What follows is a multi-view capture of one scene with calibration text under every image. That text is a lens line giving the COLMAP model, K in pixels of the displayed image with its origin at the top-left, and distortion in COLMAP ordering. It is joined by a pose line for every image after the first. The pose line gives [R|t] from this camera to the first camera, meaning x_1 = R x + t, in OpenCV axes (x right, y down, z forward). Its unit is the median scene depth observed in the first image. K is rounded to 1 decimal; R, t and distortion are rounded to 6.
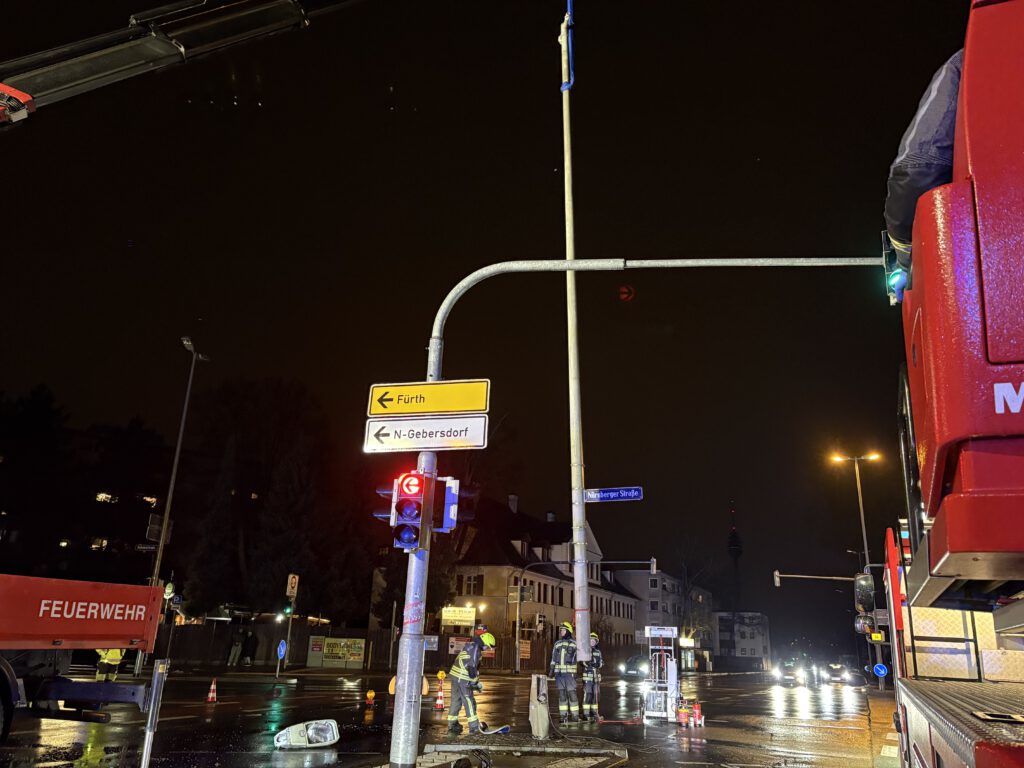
lens RADIAL K [[786.7, 0, 512.0], [0, 786.7, 384.0], [0, 0, 1]] dist [0.012286, -0.001651]
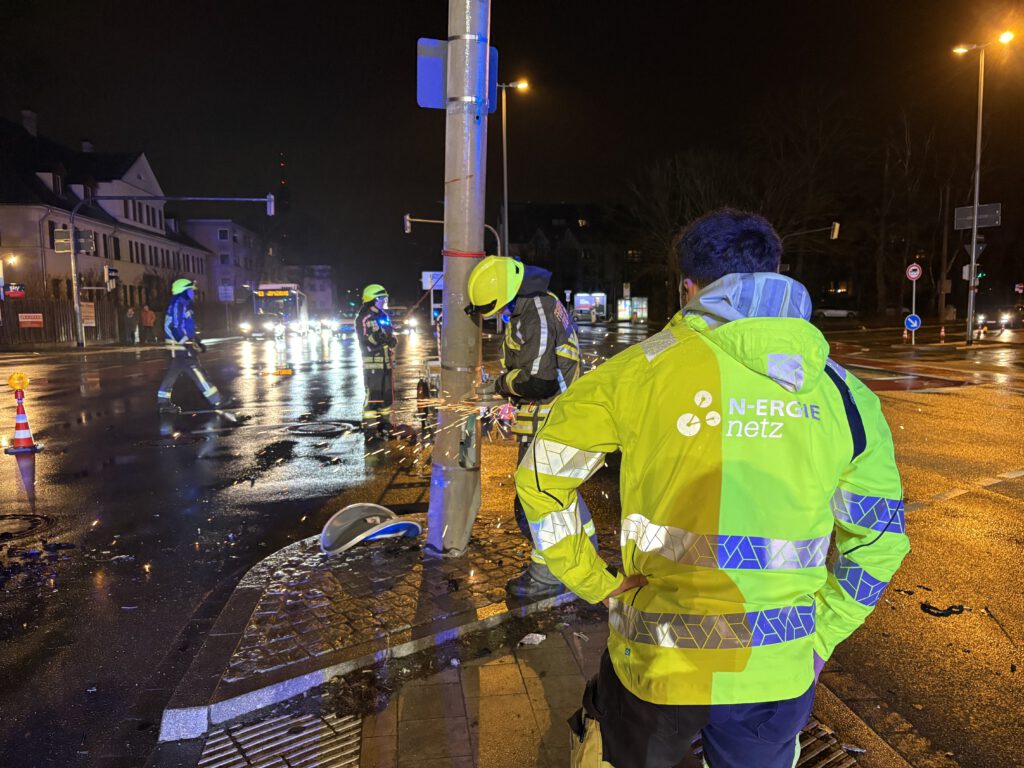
lens RADIAL K [[786.7, 0, 512.0], [0, 786.7, 384.0], [0, 0, 1]] dist [0.012286, -0.001651]
pose [[0.850939, -0.095497, 0.516511, -0.022039], [-0.127959, 0.916022, 0.380172, 0.042020], [-0.509440, -0.389595, 0.767259, 0.133450]]
